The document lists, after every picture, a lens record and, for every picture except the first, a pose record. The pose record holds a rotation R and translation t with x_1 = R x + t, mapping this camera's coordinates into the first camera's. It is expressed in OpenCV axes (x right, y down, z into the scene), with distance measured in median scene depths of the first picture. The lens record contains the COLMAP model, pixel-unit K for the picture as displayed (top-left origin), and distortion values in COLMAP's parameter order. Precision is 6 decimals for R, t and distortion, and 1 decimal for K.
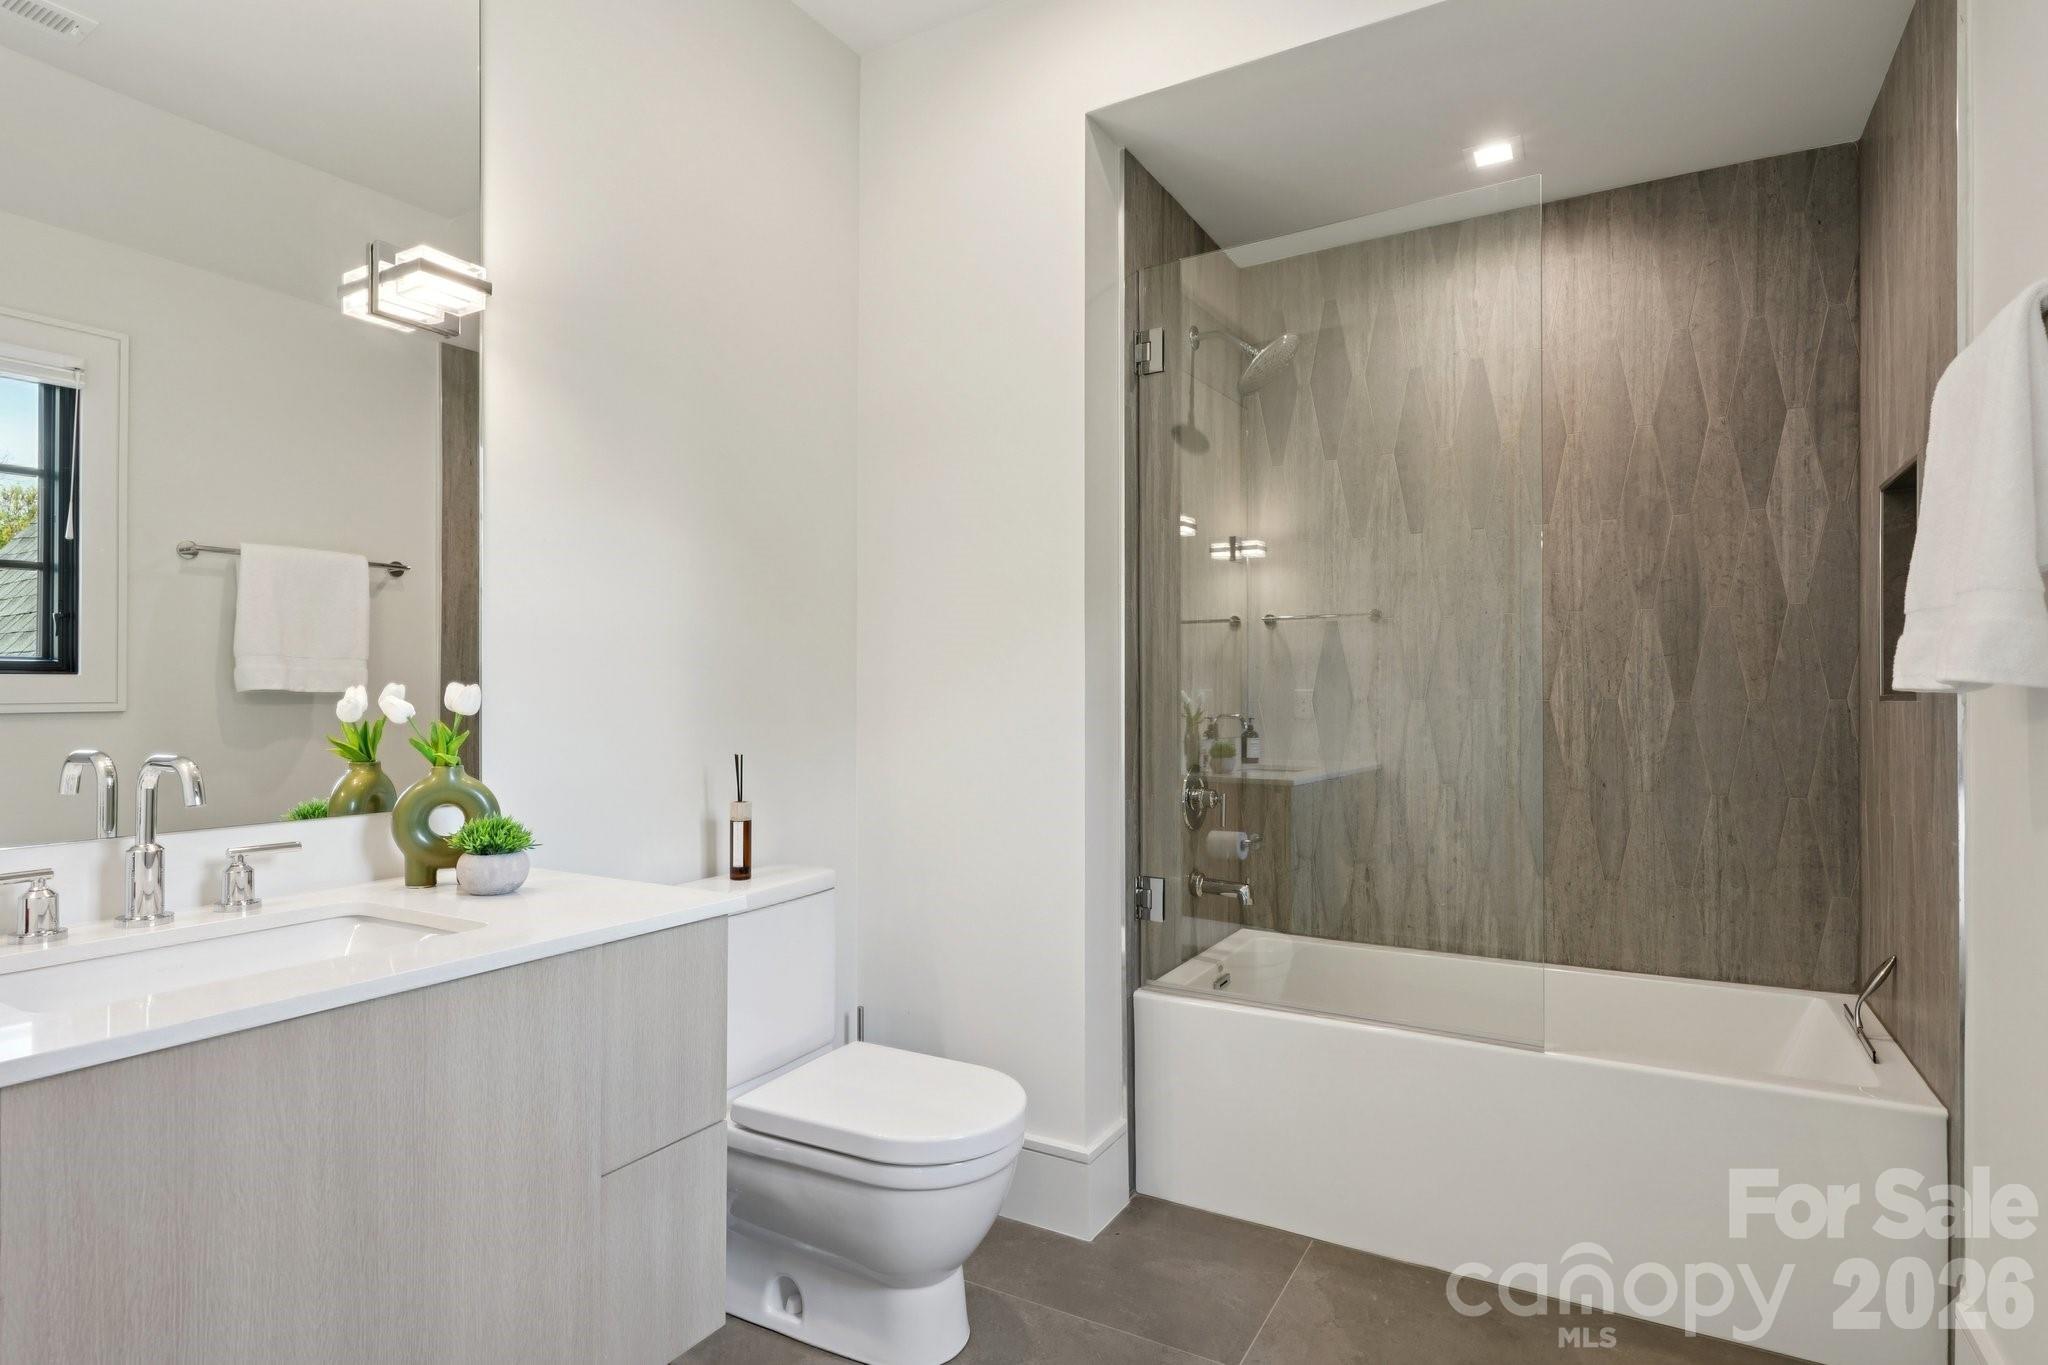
lens RADIAL K [[1059.1, 0, 1027.3], [0, 1059.1, 686.1], [0, 0, 1]] dist [-0.005607, 0.006676]
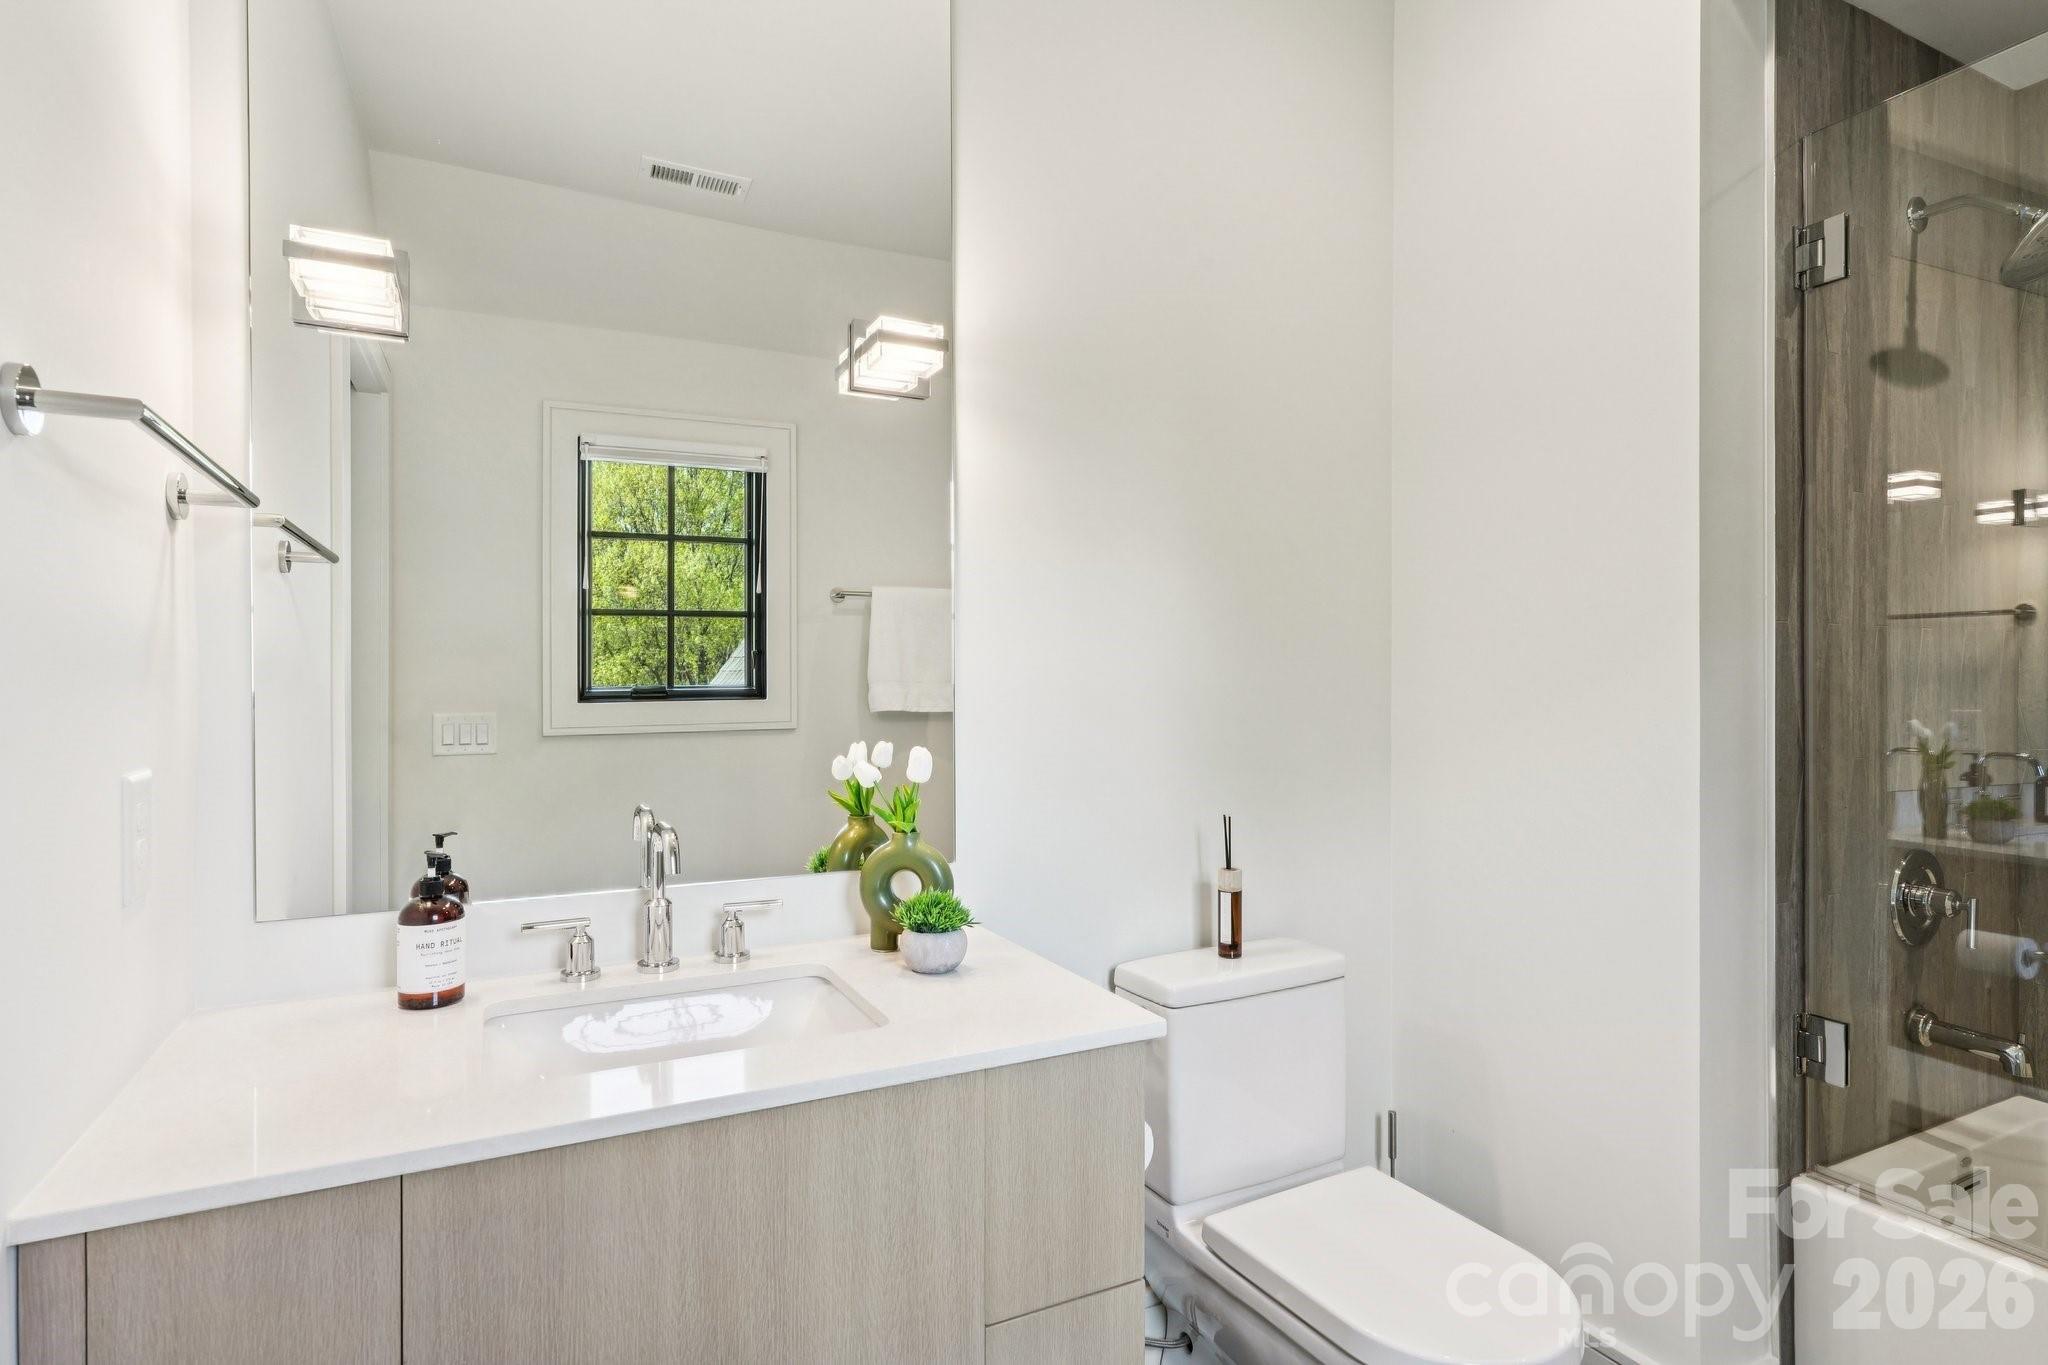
lens RADIAL K [[1059.1, 0, 1018.9], [0, 1059.1, 688.5], [0, 0, 1]] dist [-0.005607, 0.006676]
pose [[0.835225, 0.000704, -0.549908, 0.058595], [0.005841, 0.999931, 0.010153, -0.044242], [0.549877, -0.011692, 0.835164, 0.139587]]
